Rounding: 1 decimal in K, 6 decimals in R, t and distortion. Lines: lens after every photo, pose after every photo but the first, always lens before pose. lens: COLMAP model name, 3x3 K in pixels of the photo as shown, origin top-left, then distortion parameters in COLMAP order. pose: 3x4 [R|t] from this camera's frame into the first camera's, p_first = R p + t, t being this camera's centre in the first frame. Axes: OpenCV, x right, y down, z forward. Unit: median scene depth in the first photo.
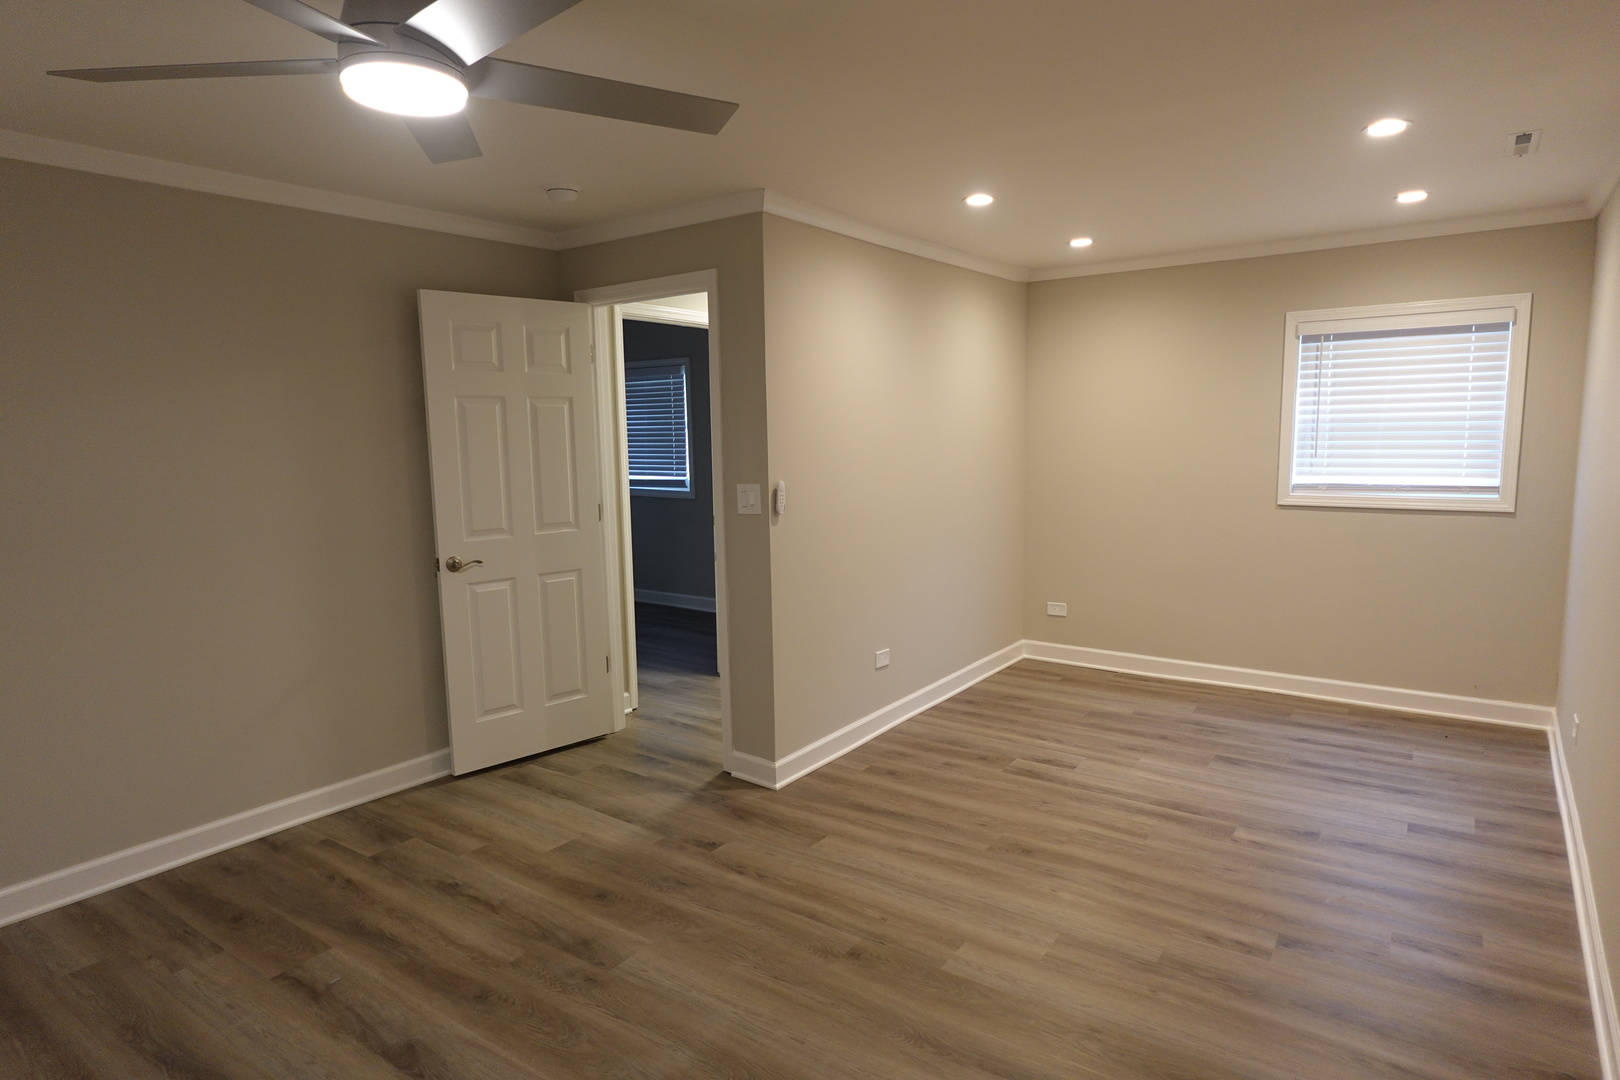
lens RADIAL K [[915.9, 0, 812.3], [0, 915.9, 541.9], [0, 0, 1]] dist [-0.005711, 0.004109]
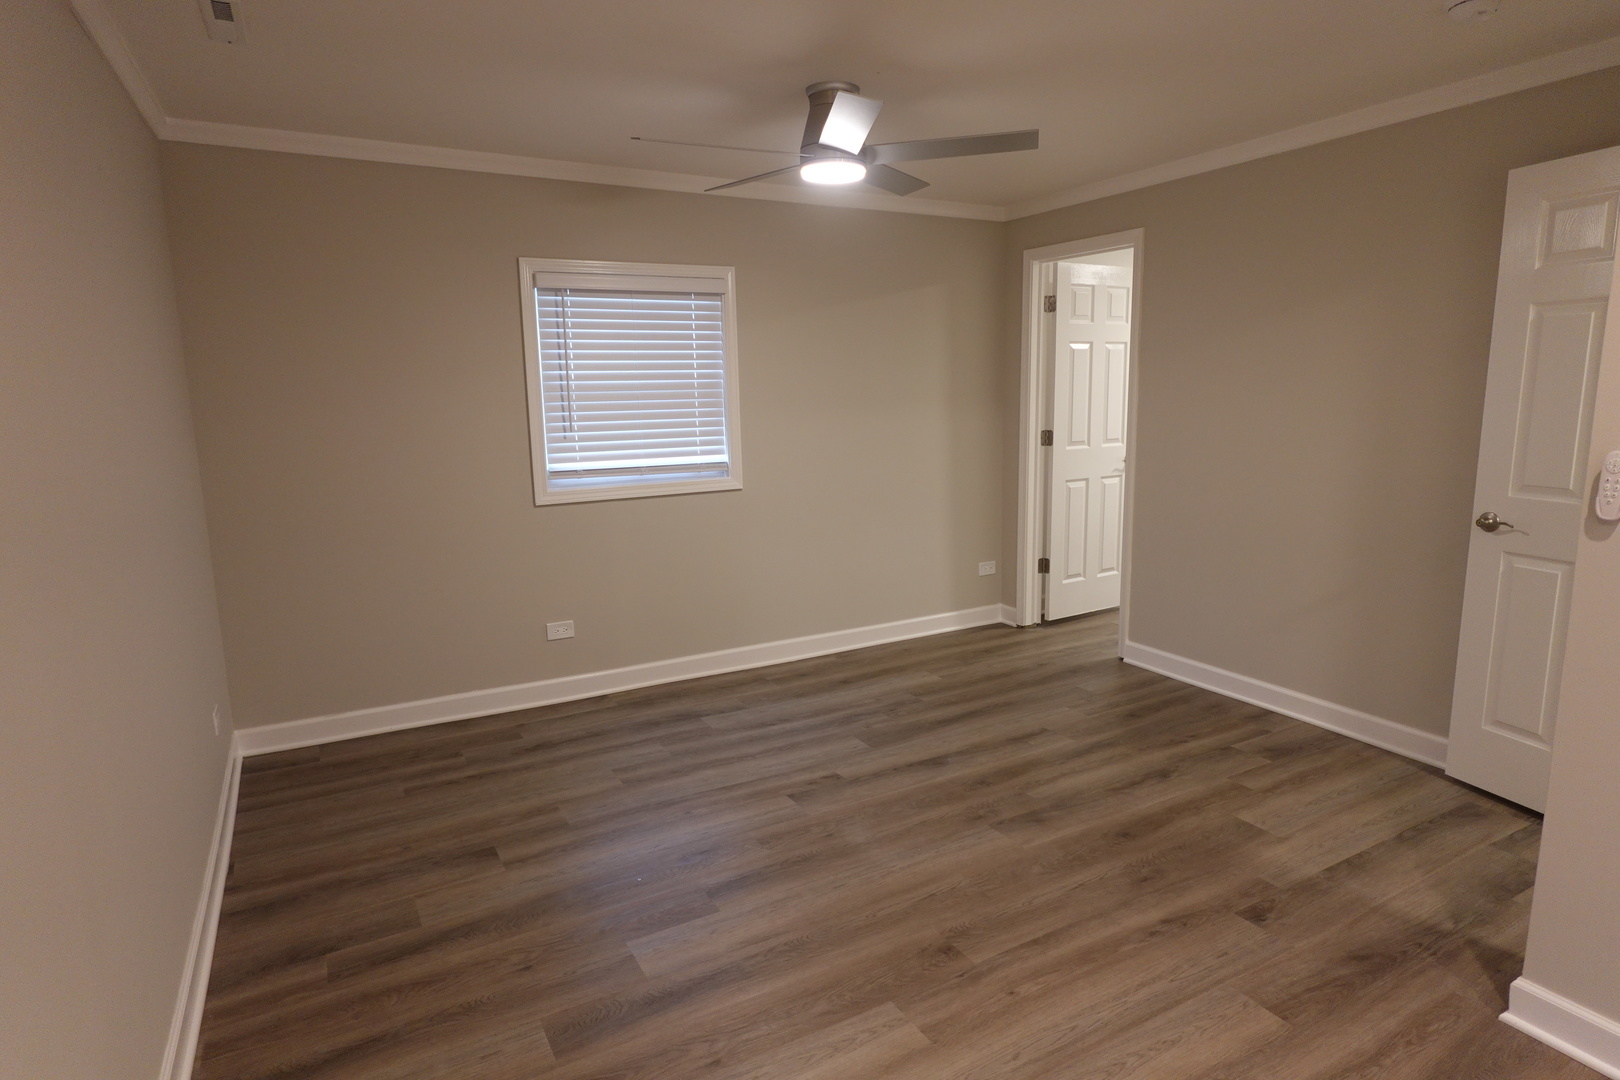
lens RADIAL K [[915.9, 0, 812.3], [0, 915.9, 541.9], [0, 0, 1]] dist [-0.005711, 0.004109]
pose [[-0.428497, 0.175953, -0.886245, 0.695702], [-0.092327, 0.967195, 0.236664, -0.113665], [0.898813, 0.183234, -0.398195, 0.981707]]
